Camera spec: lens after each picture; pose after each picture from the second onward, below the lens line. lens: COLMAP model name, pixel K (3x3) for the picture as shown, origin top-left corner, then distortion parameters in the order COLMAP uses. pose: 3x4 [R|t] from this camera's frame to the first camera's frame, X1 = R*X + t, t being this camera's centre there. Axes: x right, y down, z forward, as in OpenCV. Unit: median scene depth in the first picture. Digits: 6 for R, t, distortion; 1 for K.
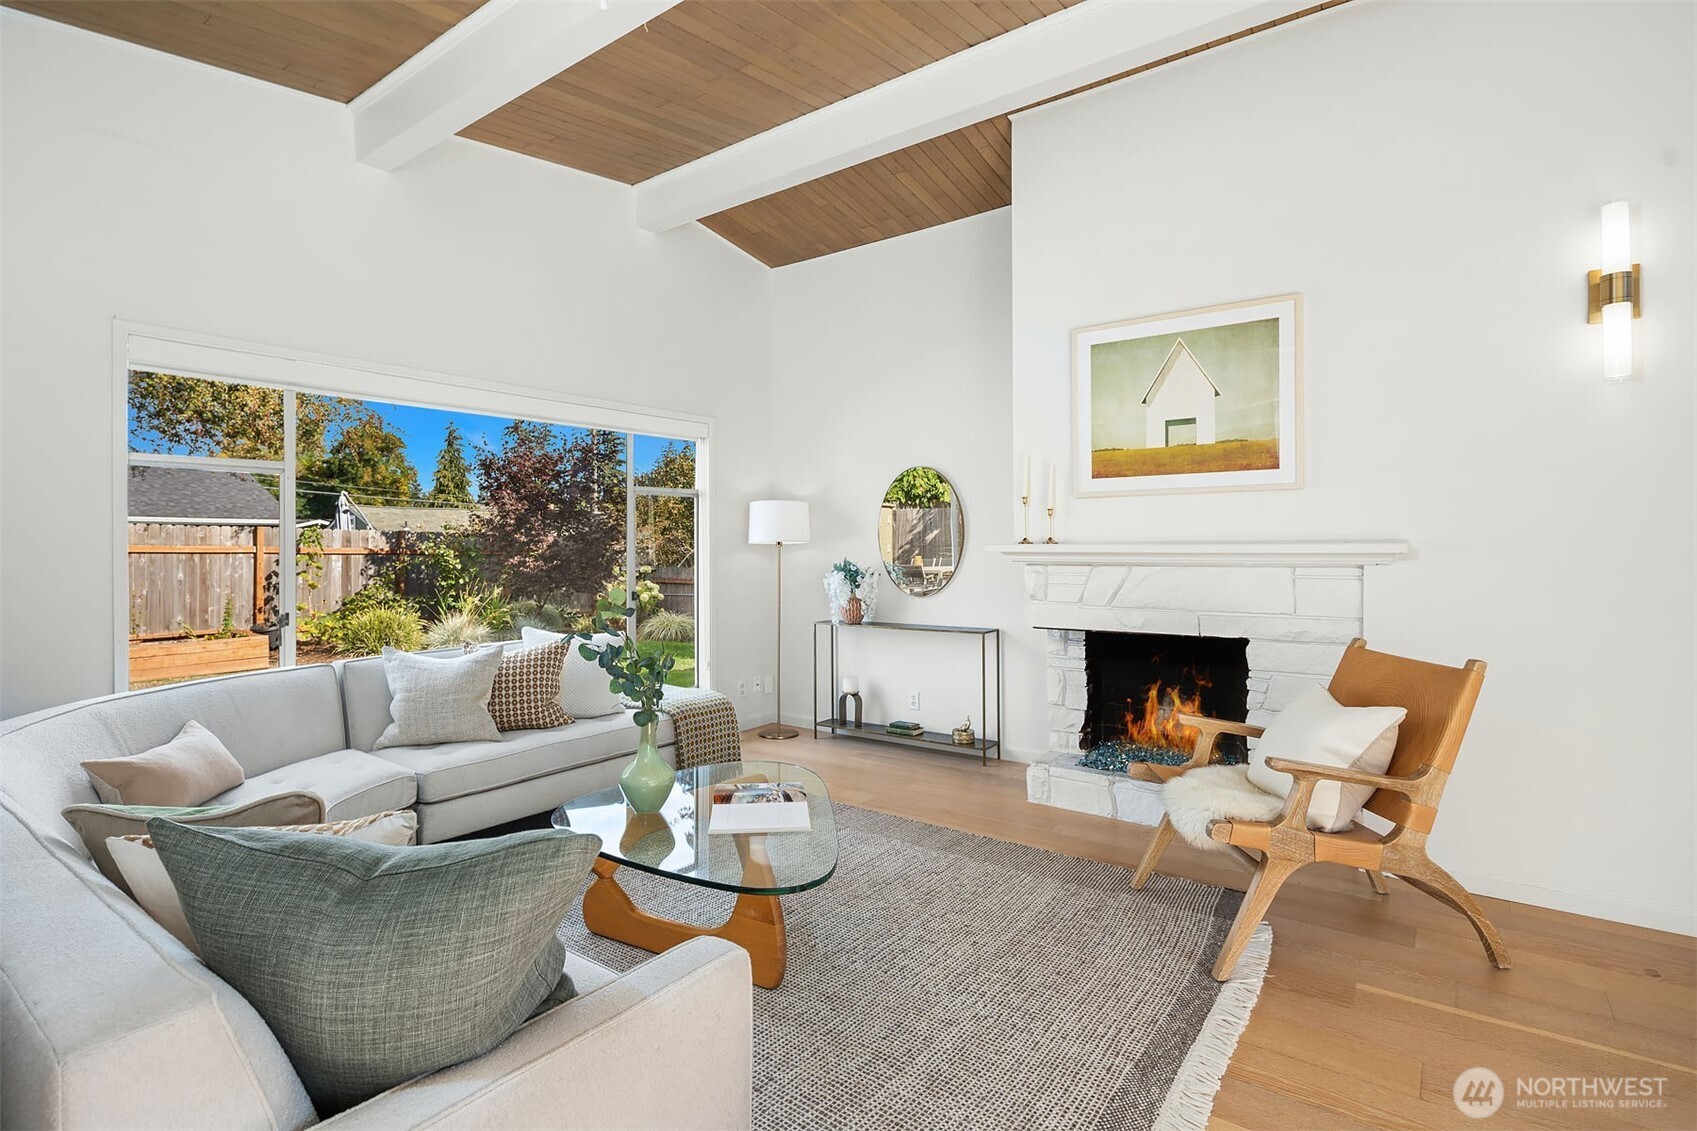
lens RADIAL K [[861.0, 0, 848.9], [0, 861.0, 552.1], [0, 0, 1]] dist [0.001937, -0.000667]
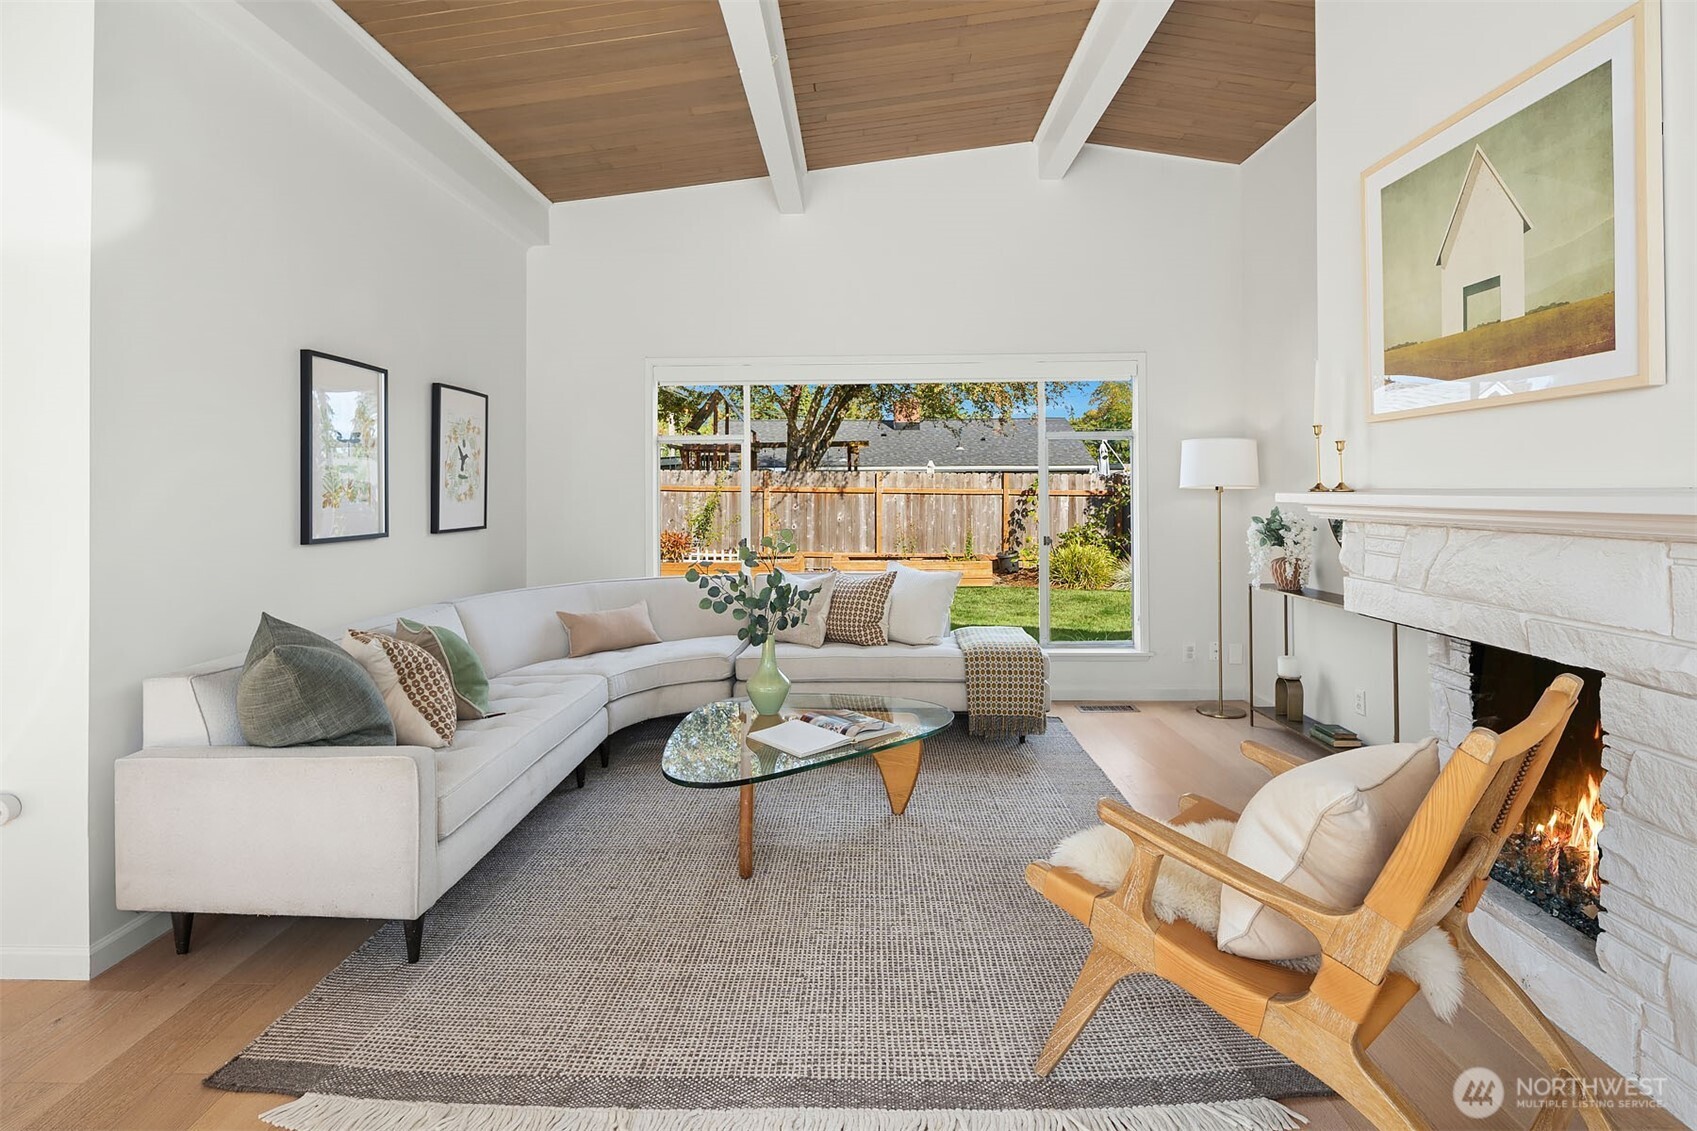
lens RADIAL K [[861.0, 0, 816.1], [0, 861.0, 487.8], [0, 0, 1]] dist [0.001937, -0.000667]
pose [[0.552838, -0.001136, -0.833288, 0.575601], [-0.003342, 0.999988, -0.003581, -0.008875], [0.833282, 0.004764, 0.552828, 0.270810]]
